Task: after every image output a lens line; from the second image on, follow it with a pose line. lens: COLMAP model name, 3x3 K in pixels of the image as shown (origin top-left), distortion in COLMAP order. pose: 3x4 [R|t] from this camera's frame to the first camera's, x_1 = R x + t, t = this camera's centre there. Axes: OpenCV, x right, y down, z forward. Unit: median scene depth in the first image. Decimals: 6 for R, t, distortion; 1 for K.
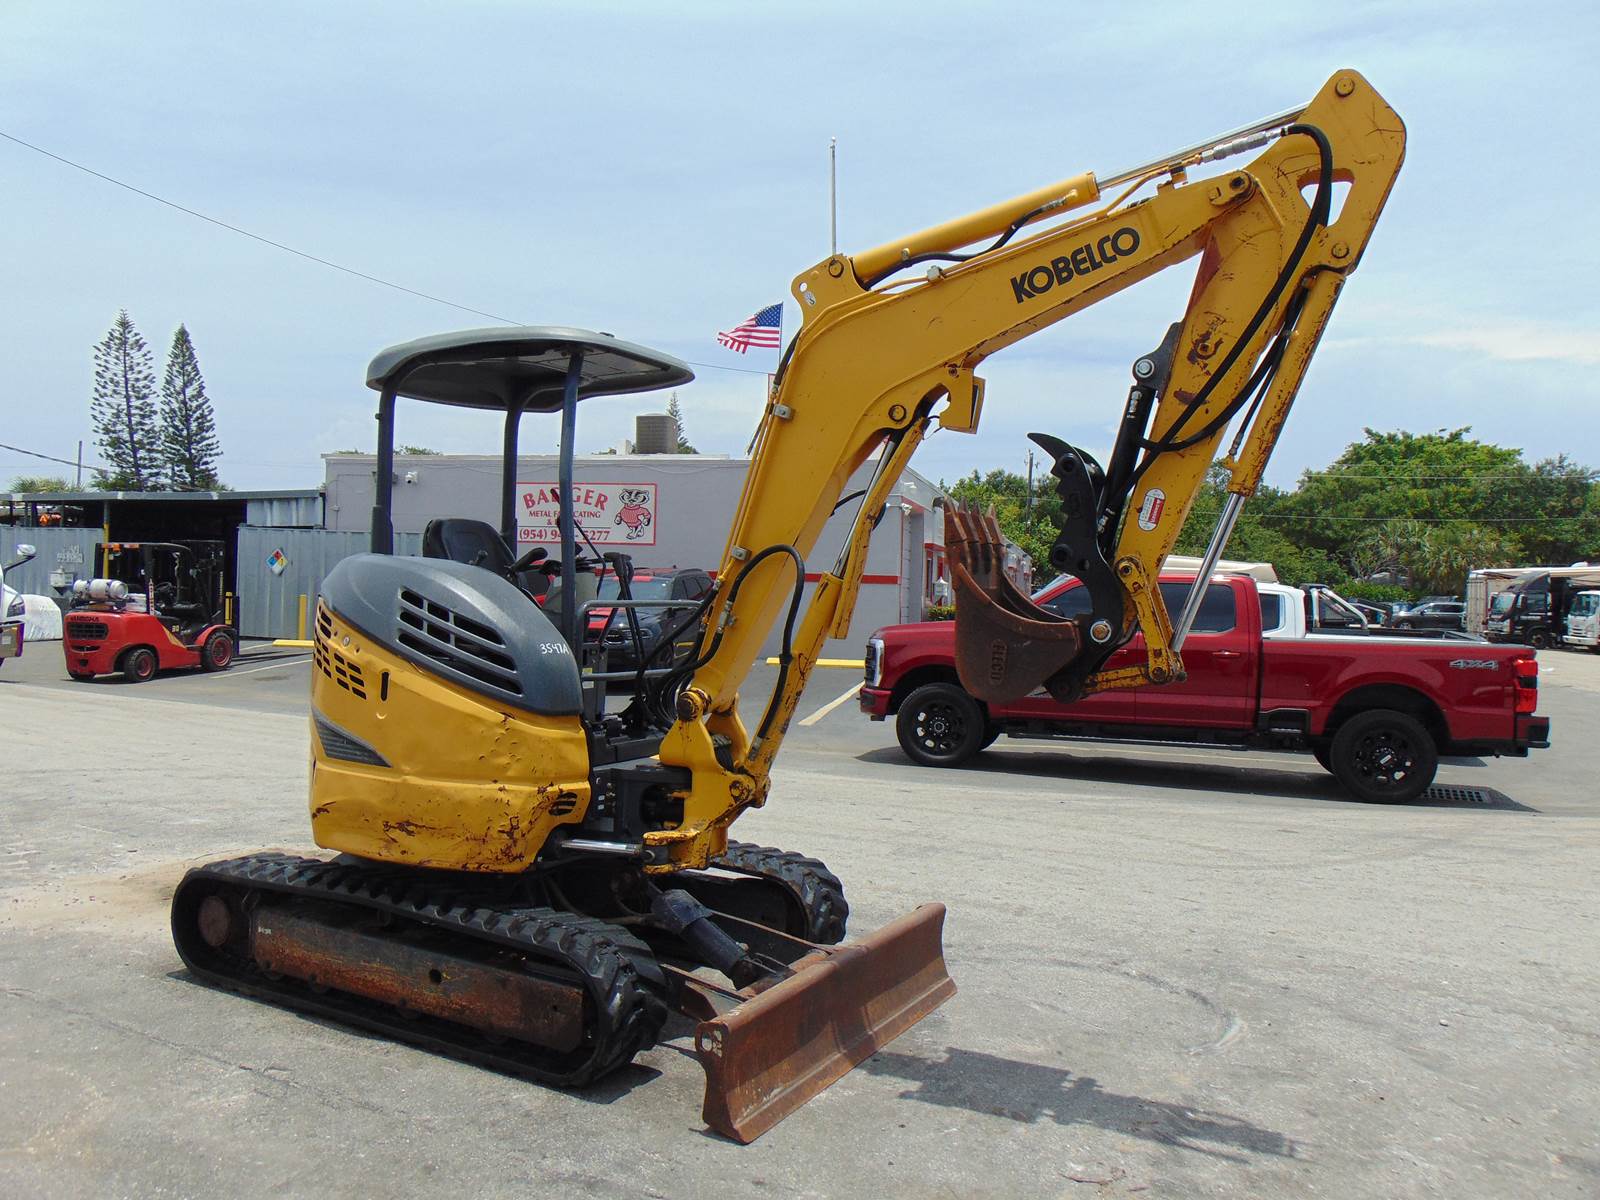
lens RADIAL K [[1207.4, 0, 793.4], [0, 1207.4, 597.4], [0, 0, 1]] dist [-0.032048, 0.065366]
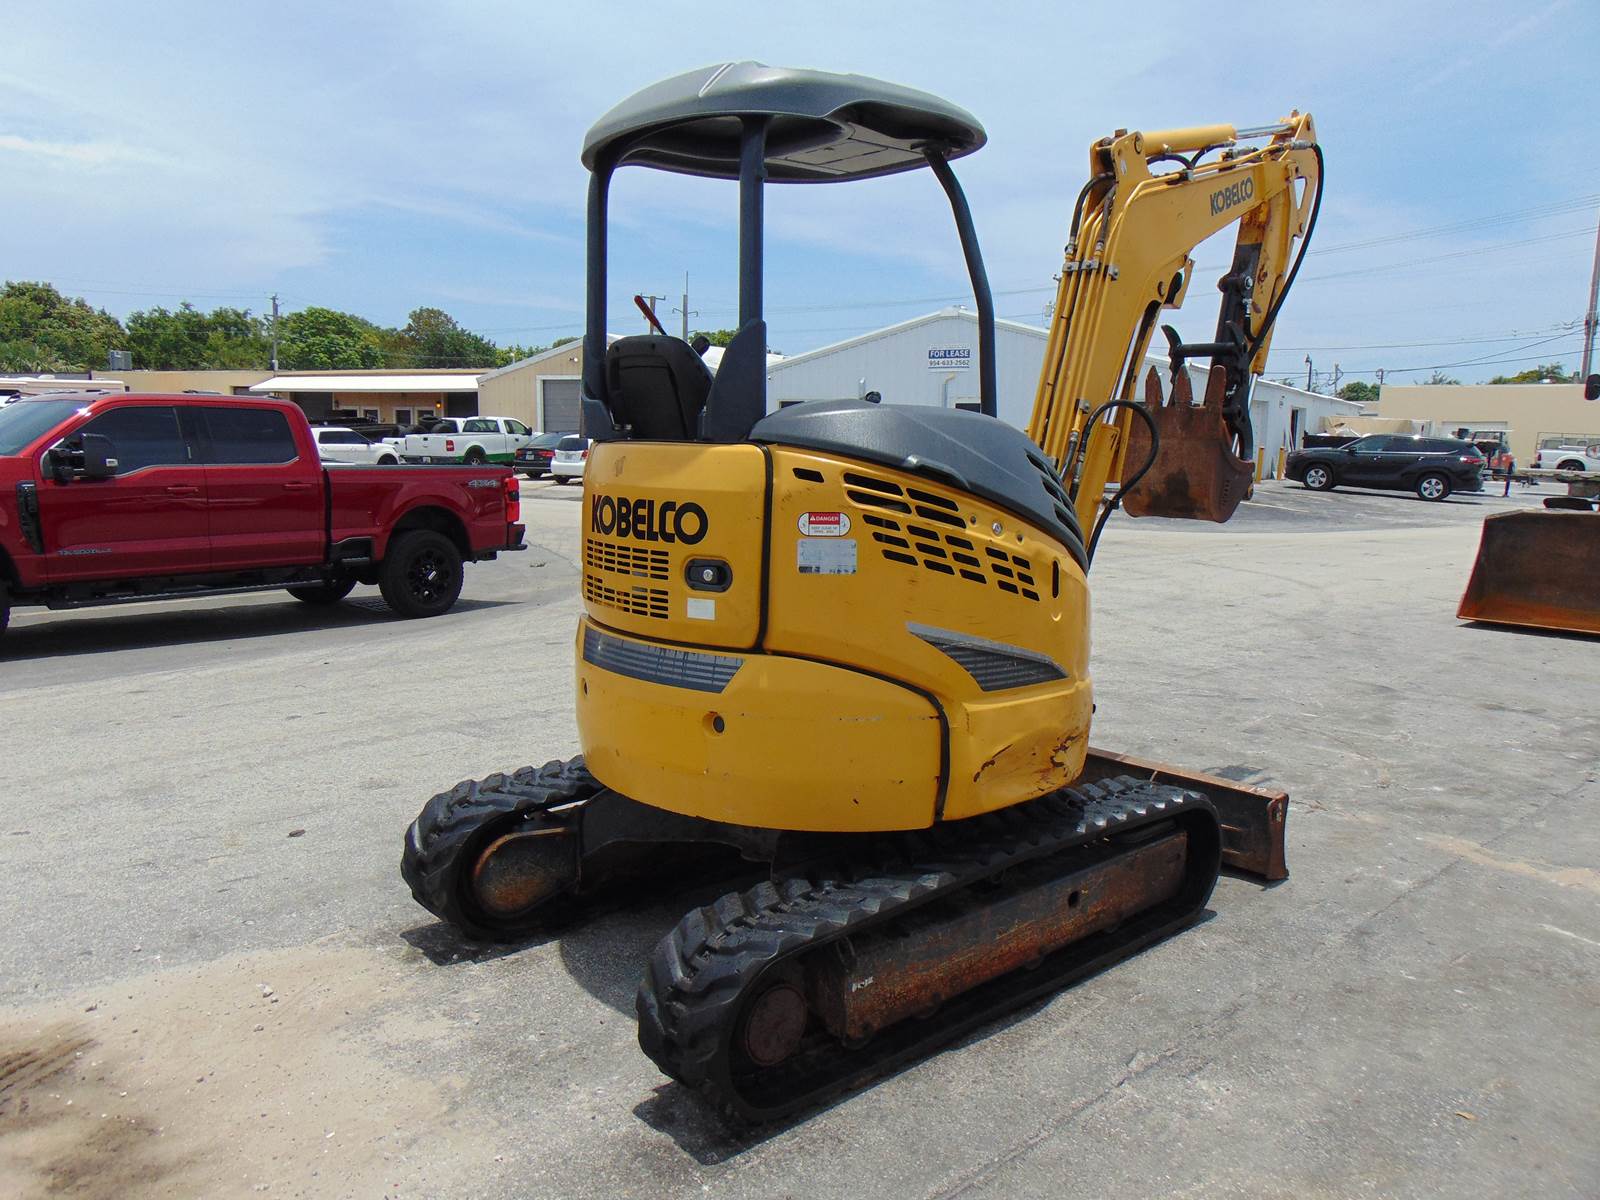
lens RADIAL K [[1207.4, 0, 795.4], [0, 1207.4, 615.0], [0, 0, 1]] dist [-0.032048, 0.065366]
pose [[0.311151, -0.159438, 0.936891, -1.146295], [0.001370, 0.985901, 0.167324, -0.035119], [-0.950360, -0.050780, 0.306982, 0.933520]]
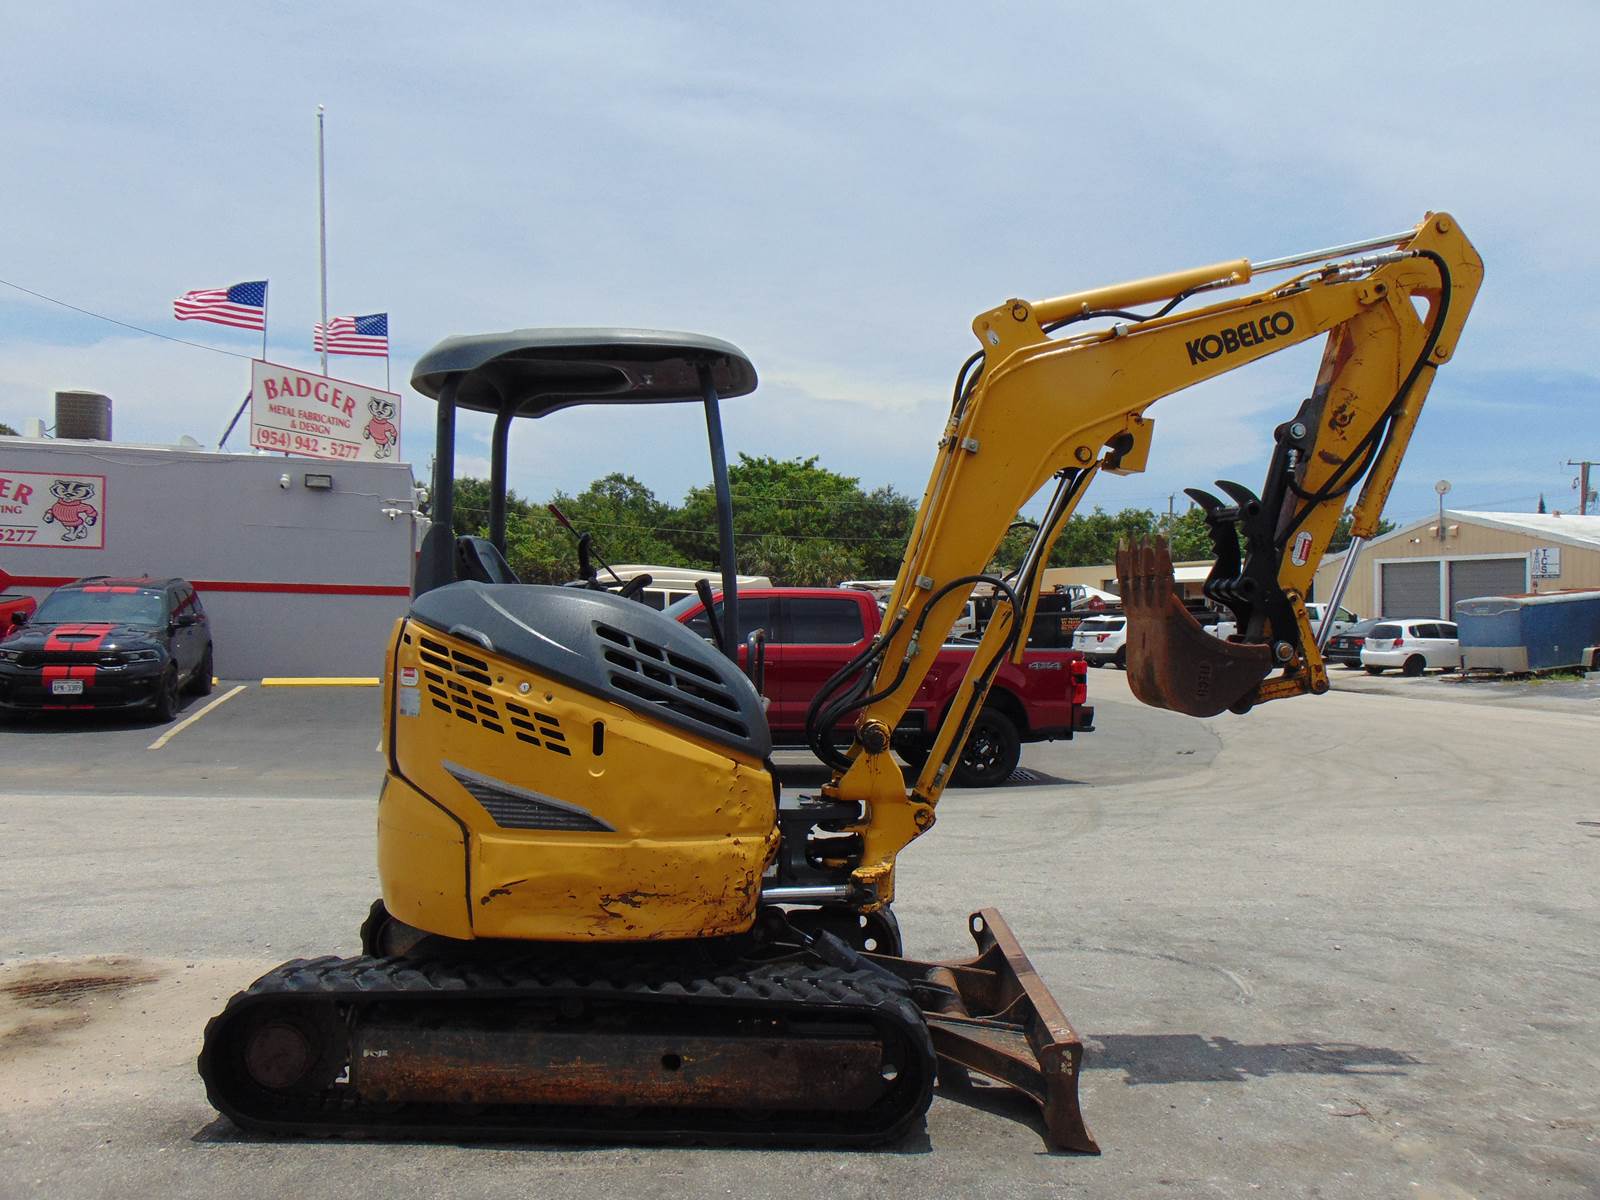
lens RADIAL K [[1207.4, 0, 796.1], [0, 1207.4, 606.3], [0, 0, 1]] dist [-0.032048, 0.065366]
pose [[0.869379, -0.009622, 0.494053, -0.651502], [0.011030, 0.999939, 0.000065, -0.019057], [-0.494023, 0.005393, 0.869432, 0.183625]]
